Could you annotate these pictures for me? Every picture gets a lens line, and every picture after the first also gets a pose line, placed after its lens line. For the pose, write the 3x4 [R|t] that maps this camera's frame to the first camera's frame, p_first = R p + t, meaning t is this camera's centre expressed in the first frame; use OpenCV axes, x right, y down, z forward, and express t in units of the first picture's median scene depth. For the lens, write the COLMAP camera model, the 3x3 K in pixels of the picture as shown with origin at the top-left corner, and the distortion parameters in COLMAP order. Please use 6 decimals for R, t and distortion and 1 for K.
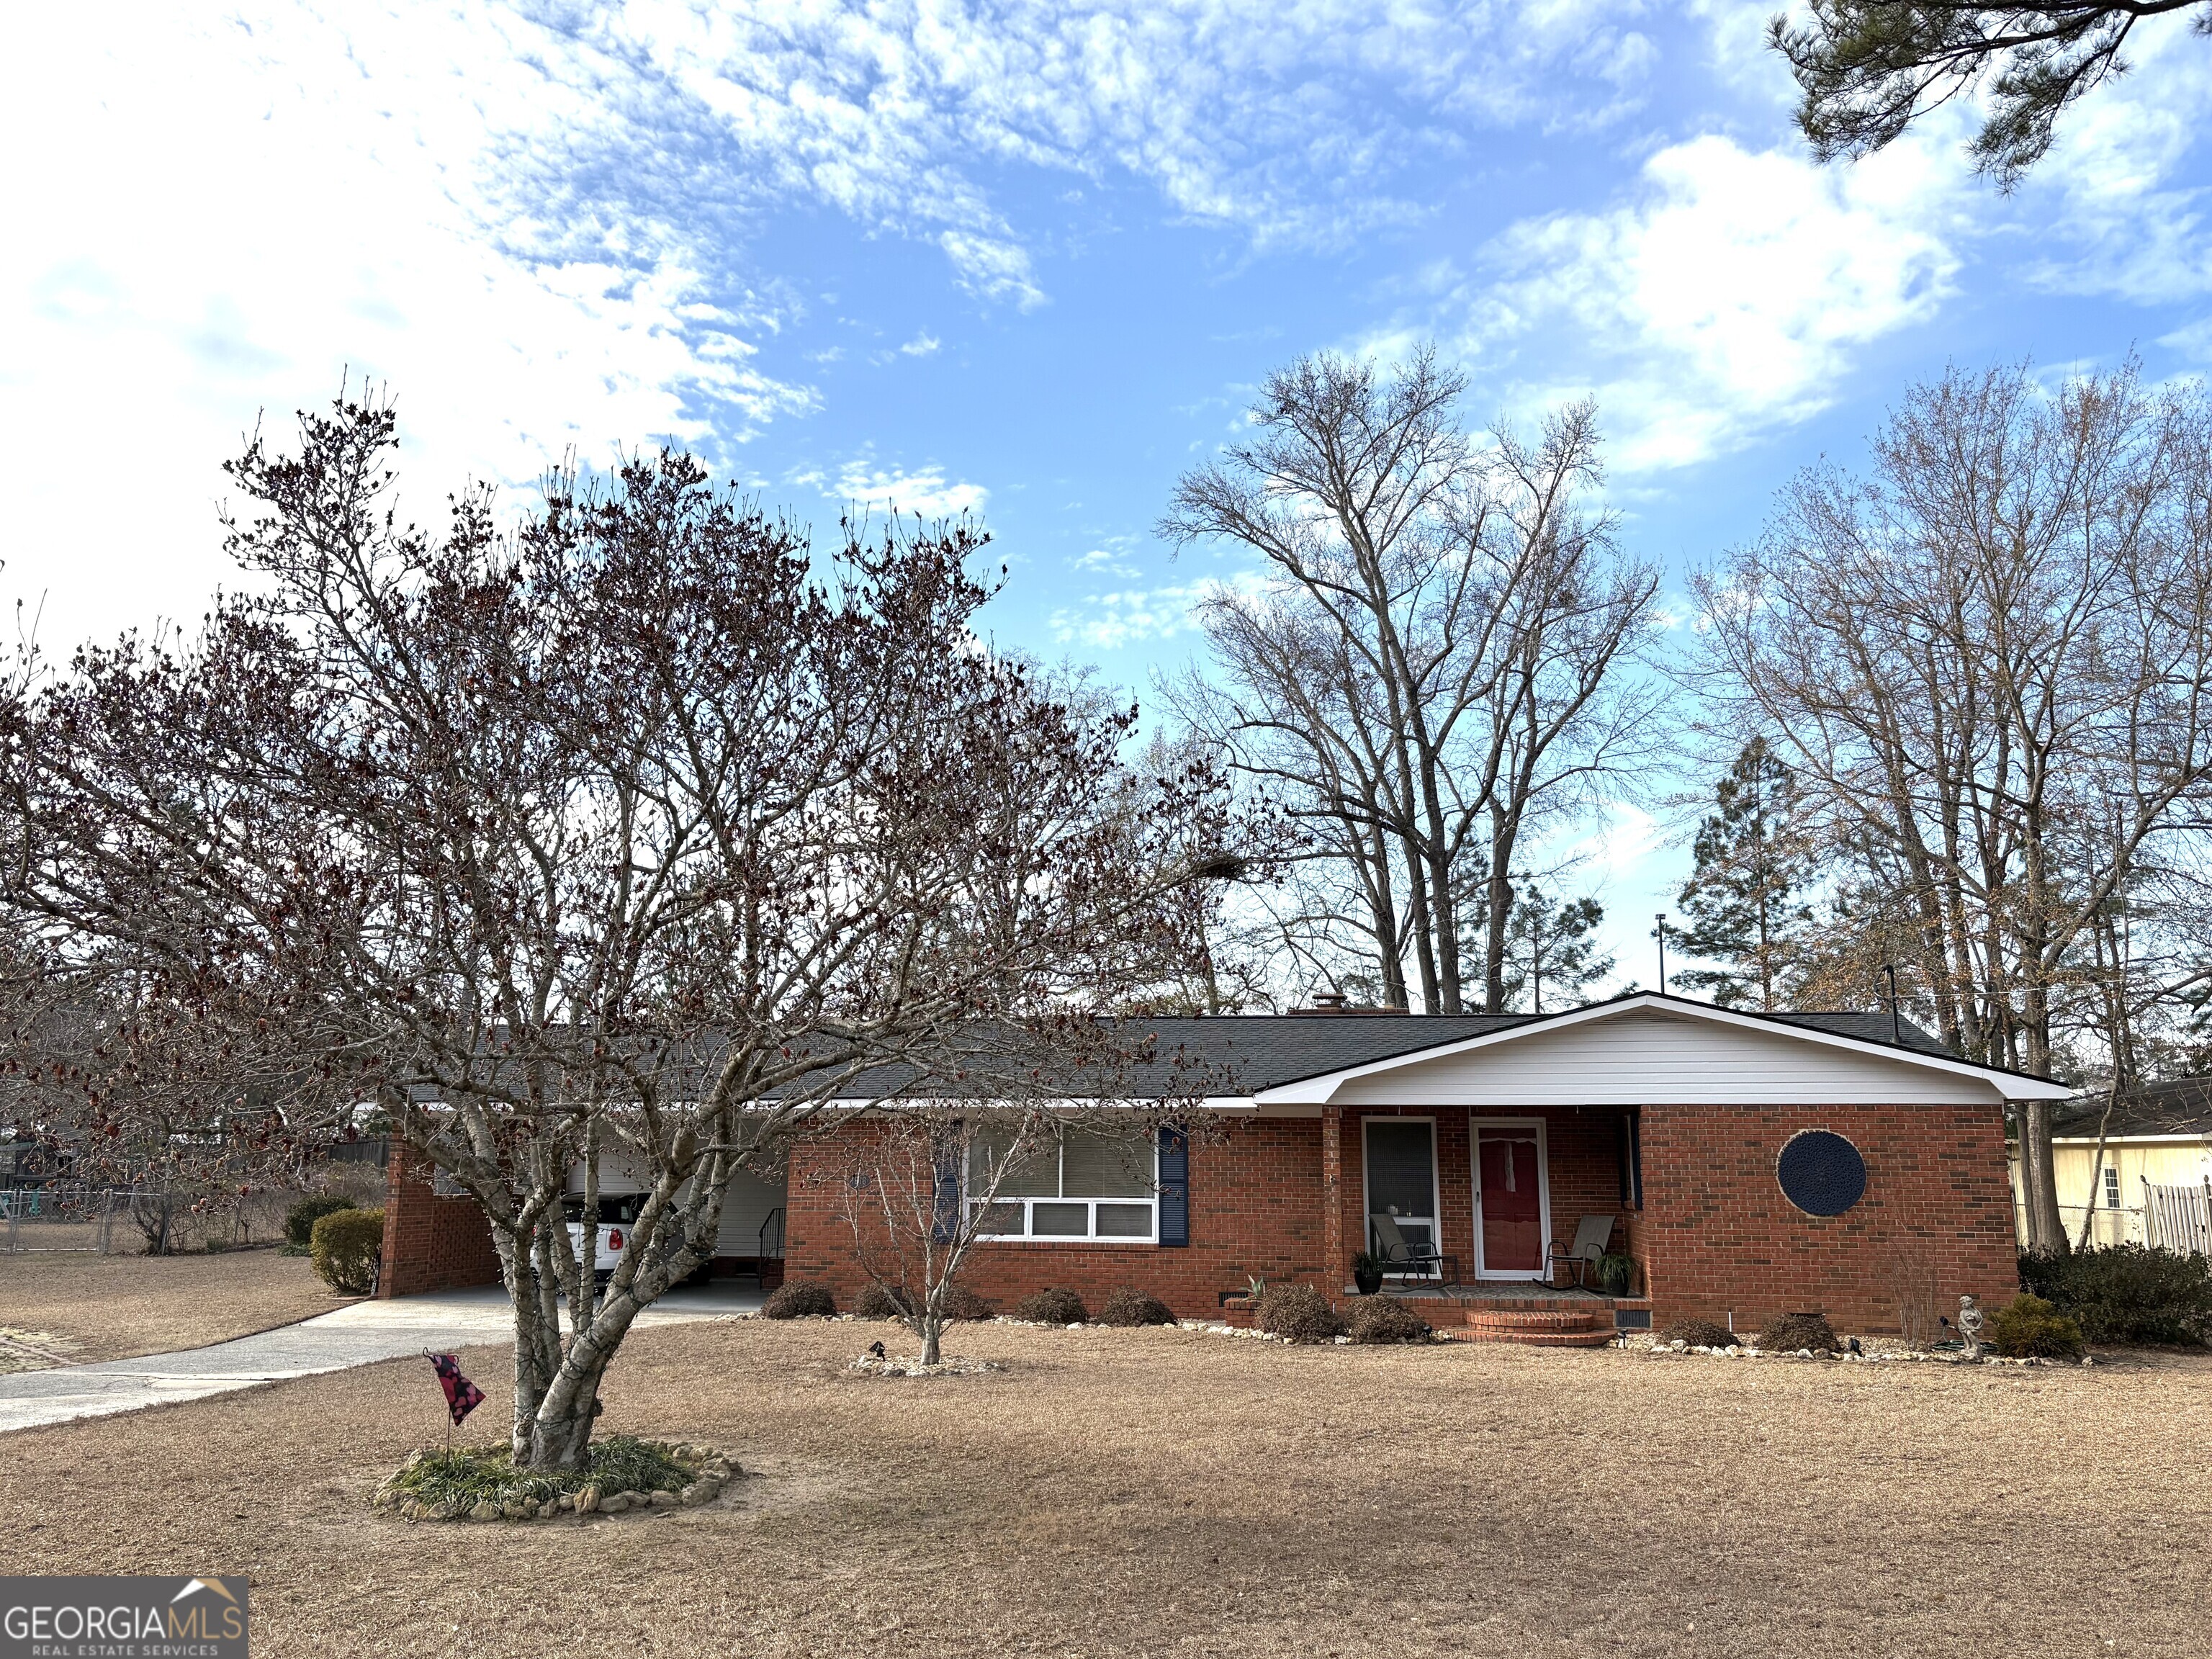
lens RADIAL K [[1710.5, 0, 1106.0], [0, 1710.5, 829.5], [0, 0, 1]] dist [-0.007907, 0.104504]
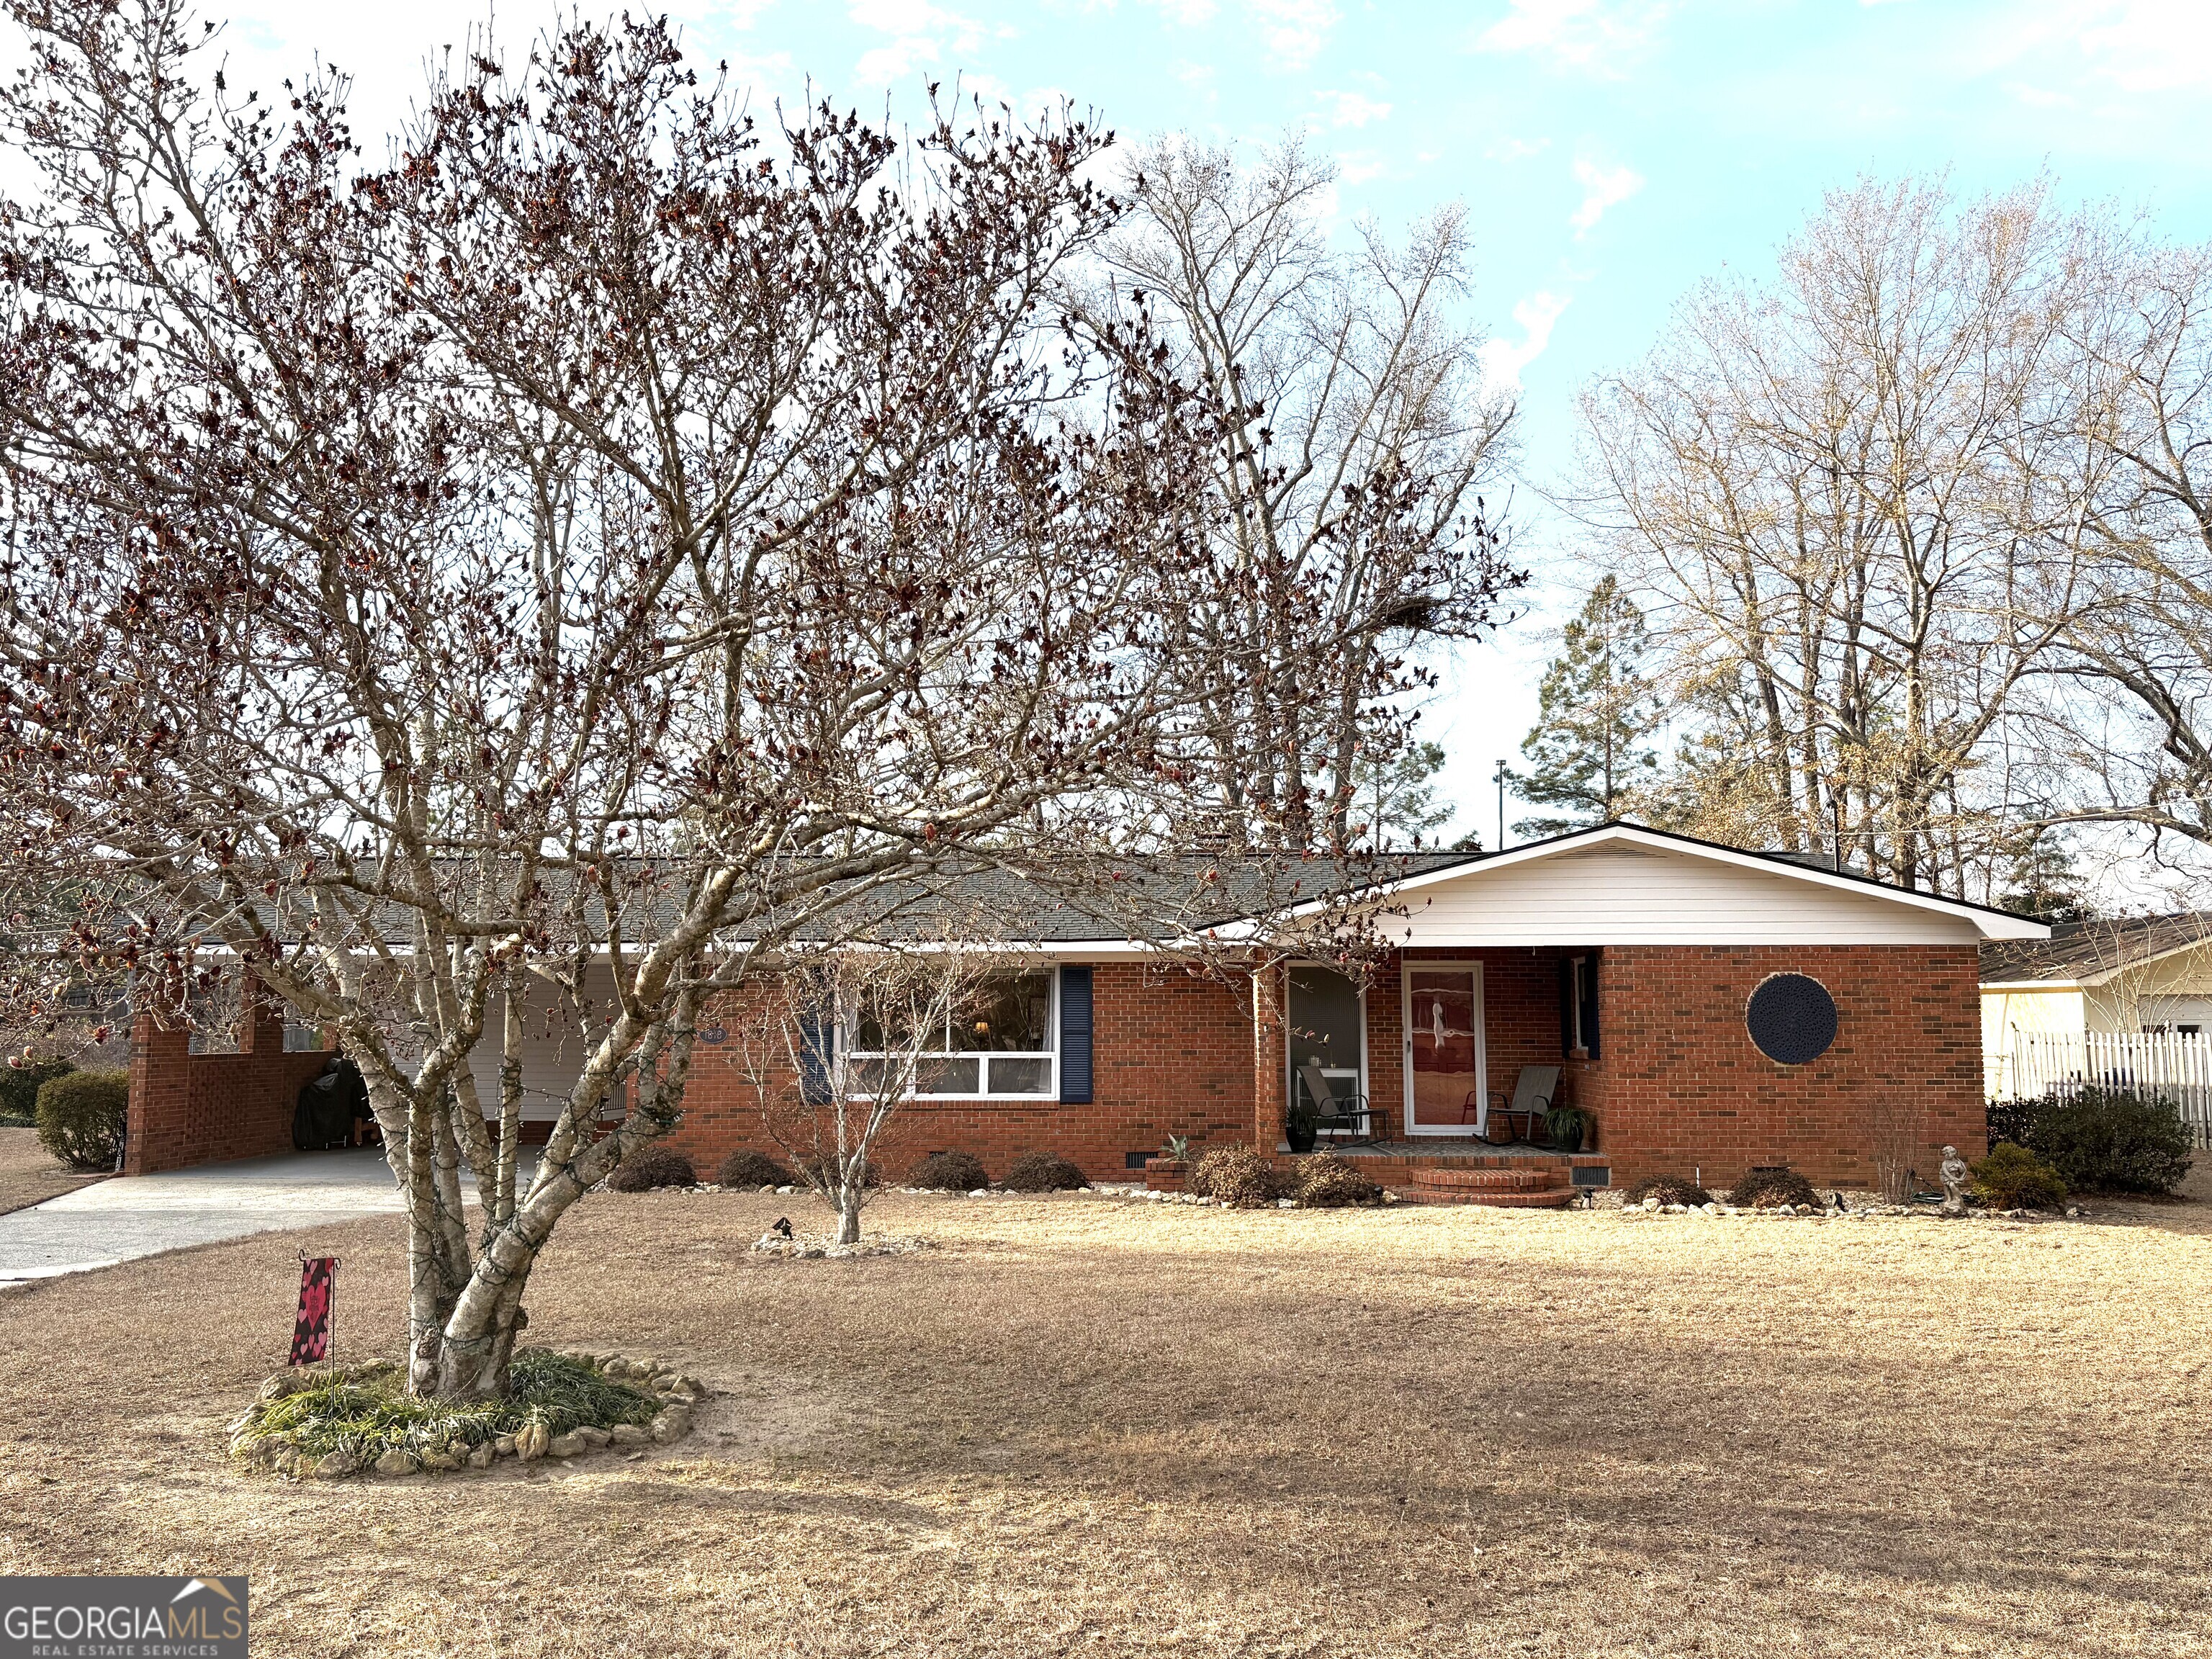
lens RADIAL K [[1778.7, 0, 1106.0], [0, 1778.7, 829.5], [0, 0, 1]] dist [0.063432, -0.045476]
pose [[0.992047, 0.009163, 0.125532, -0.070650], [-0.020013, 0.996142, 0.085447, 0.022797], [-0.124265, -0.087279, 0.988403, 0.096588]]
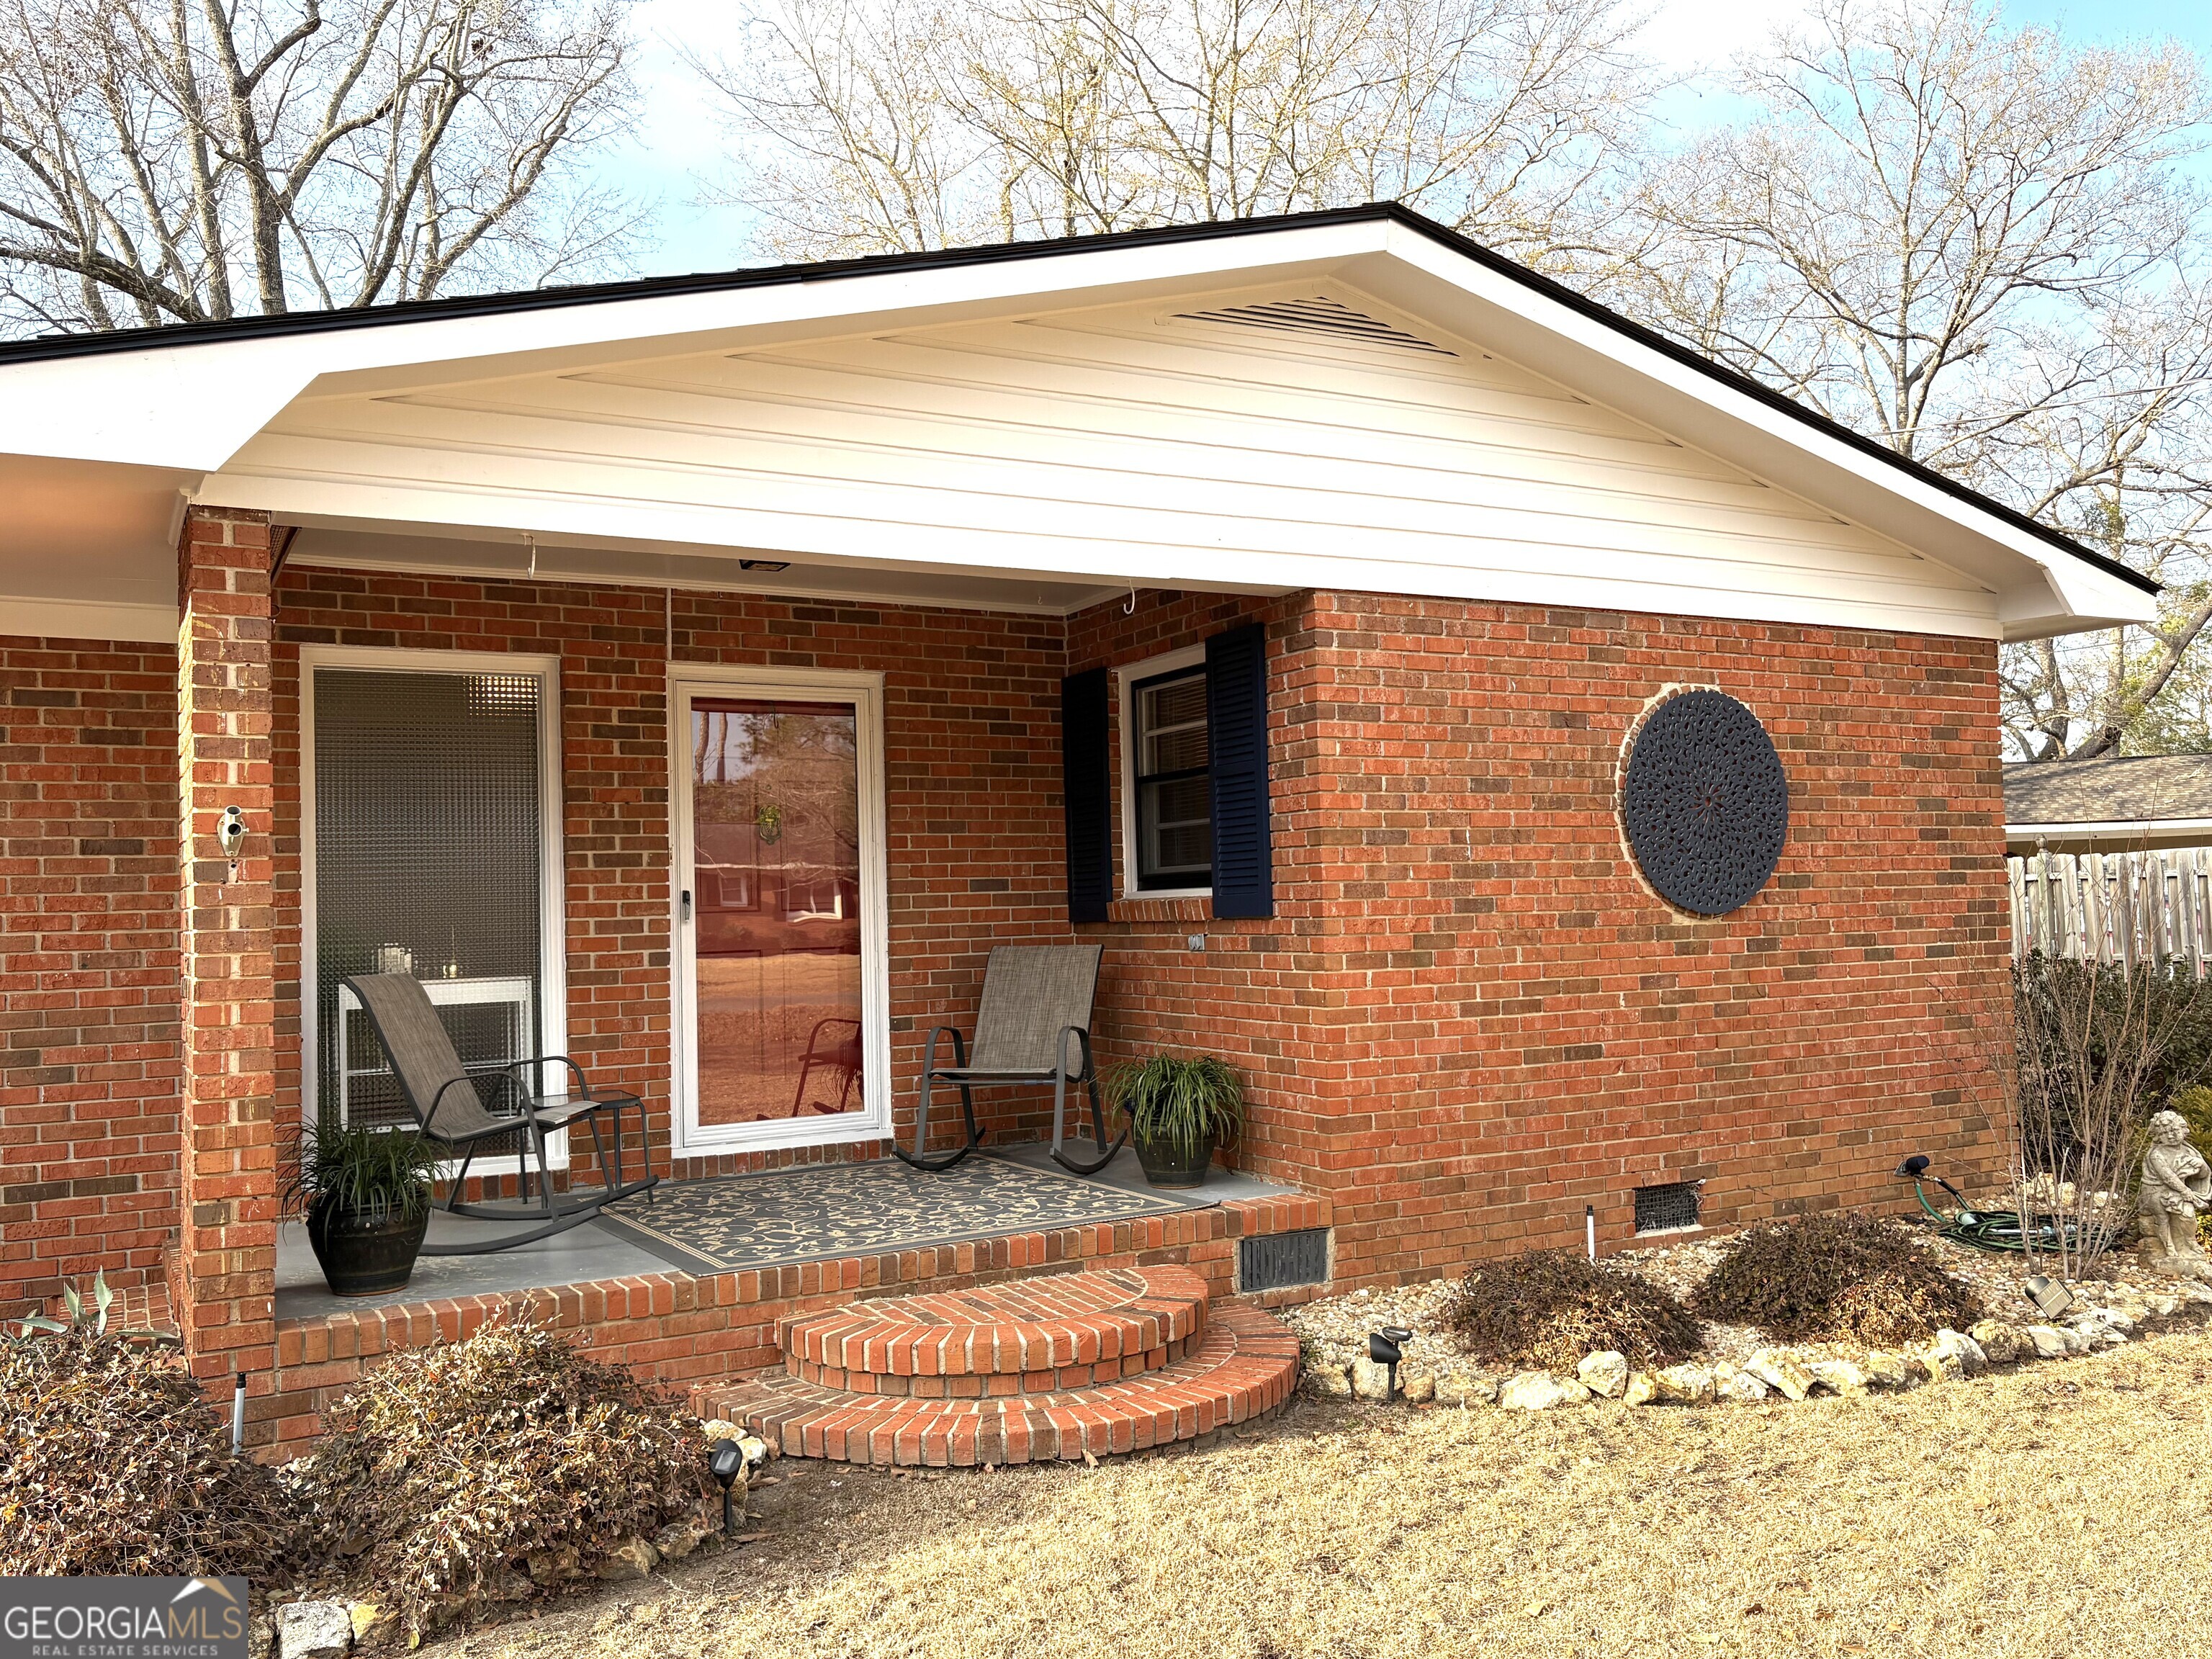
lens RADIAL K [[1872.1, 0, 1106.0], [0, 1872.1, 829.5], [0, 0, 1]] dist [0.050940, -0.006900]
pose [[0.800247, 0.002111, 0.599667, 0.074951], [-0.089833, 0.989132, 0.116398, 0.166879], [-0.592904, -0.147017, 0.791739, 0.740636]]
